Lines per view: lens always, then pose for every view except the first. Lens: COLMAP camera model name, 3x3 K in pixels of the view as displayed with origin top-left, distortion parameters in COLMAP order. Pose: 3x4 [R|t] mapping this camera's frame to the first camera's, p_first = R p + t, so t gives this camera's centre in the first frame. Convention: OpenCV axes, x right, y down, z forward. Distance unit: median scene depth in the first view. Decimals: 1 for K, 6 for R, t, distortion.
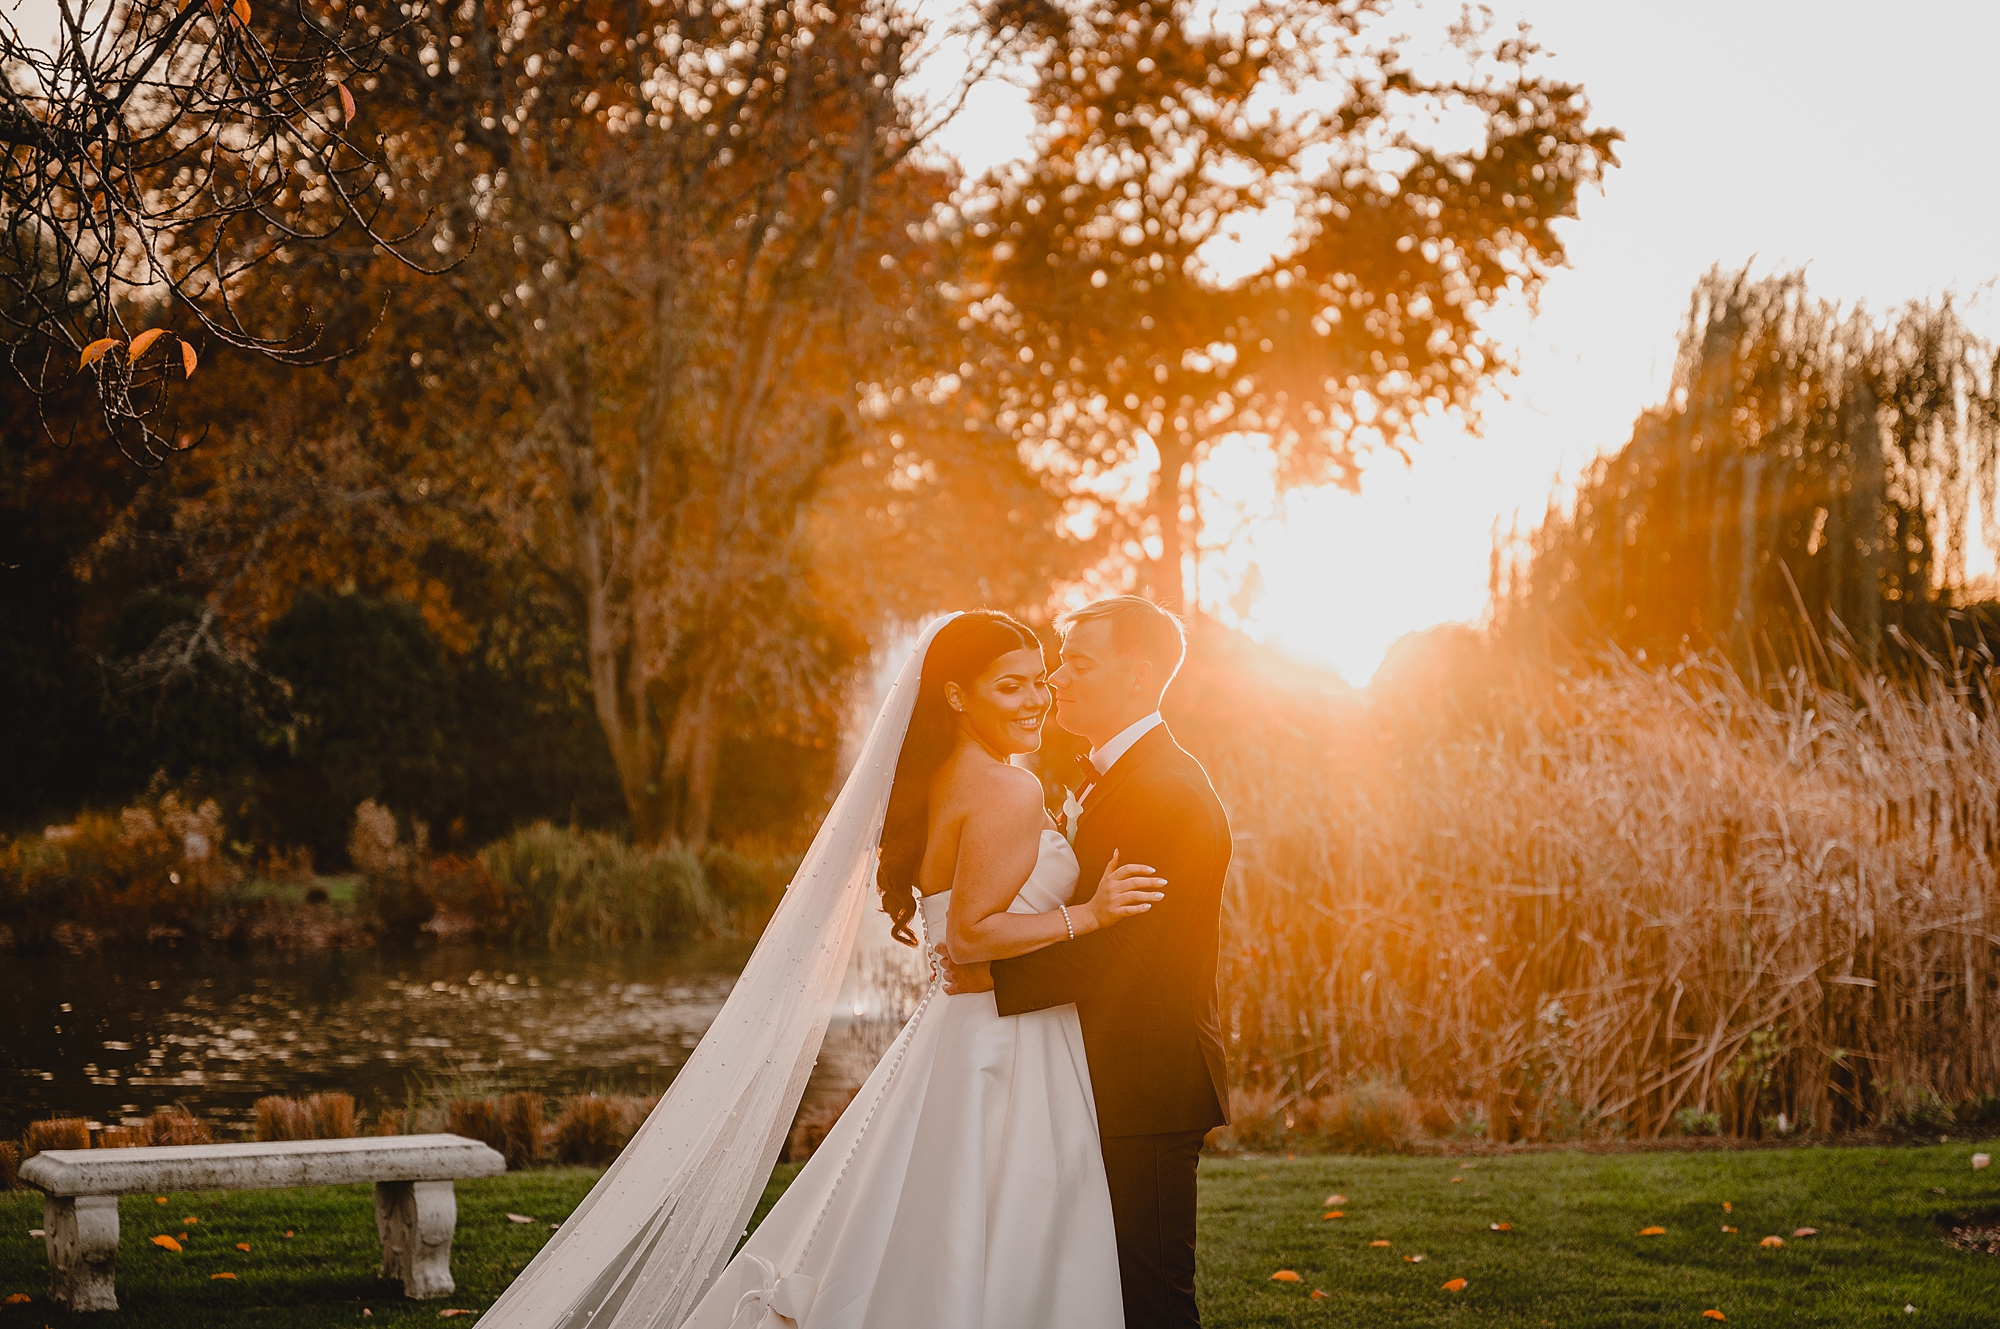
lens RADIAL K [[4853.3, 0, 1000.0], [0, 4853.3, 664.5], [0, 0, 1]] dist [-0.013120, -0.860021]
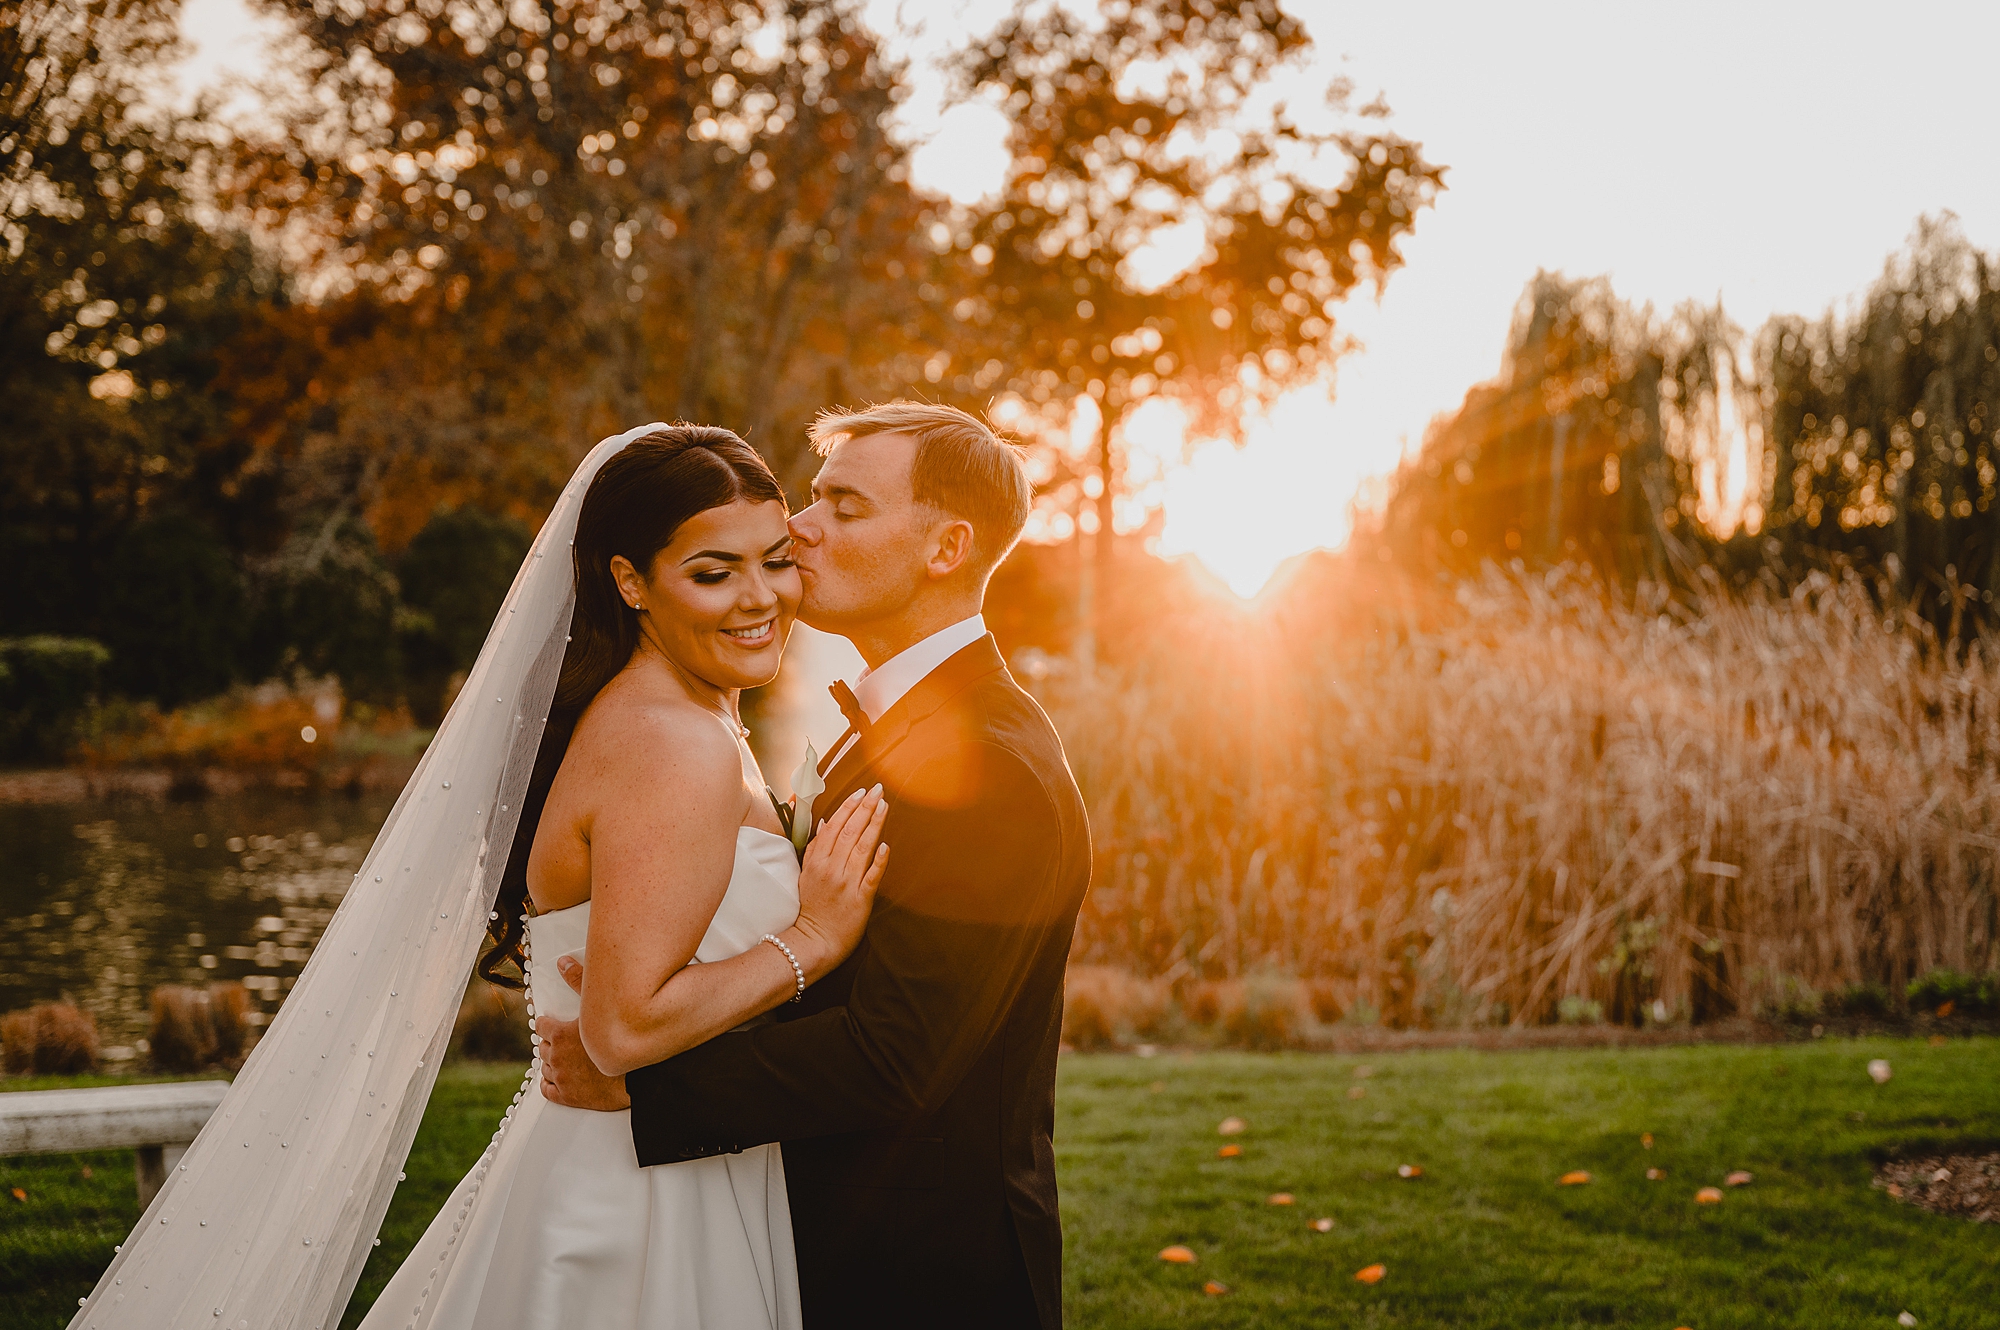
lens RADIAL K [[2870.4, 0, 1000.0], [0, 2870.4, 665.0], [0, 0, 1]] dist [0.001874, -0.117667]
pose [[0.999904, 0.011170, -0.008251, 0.015471], [-0.010931, 0.999534, 0.028492, 0.002546], [0.008565, -0.028399, 0.999560, 0.248600]]
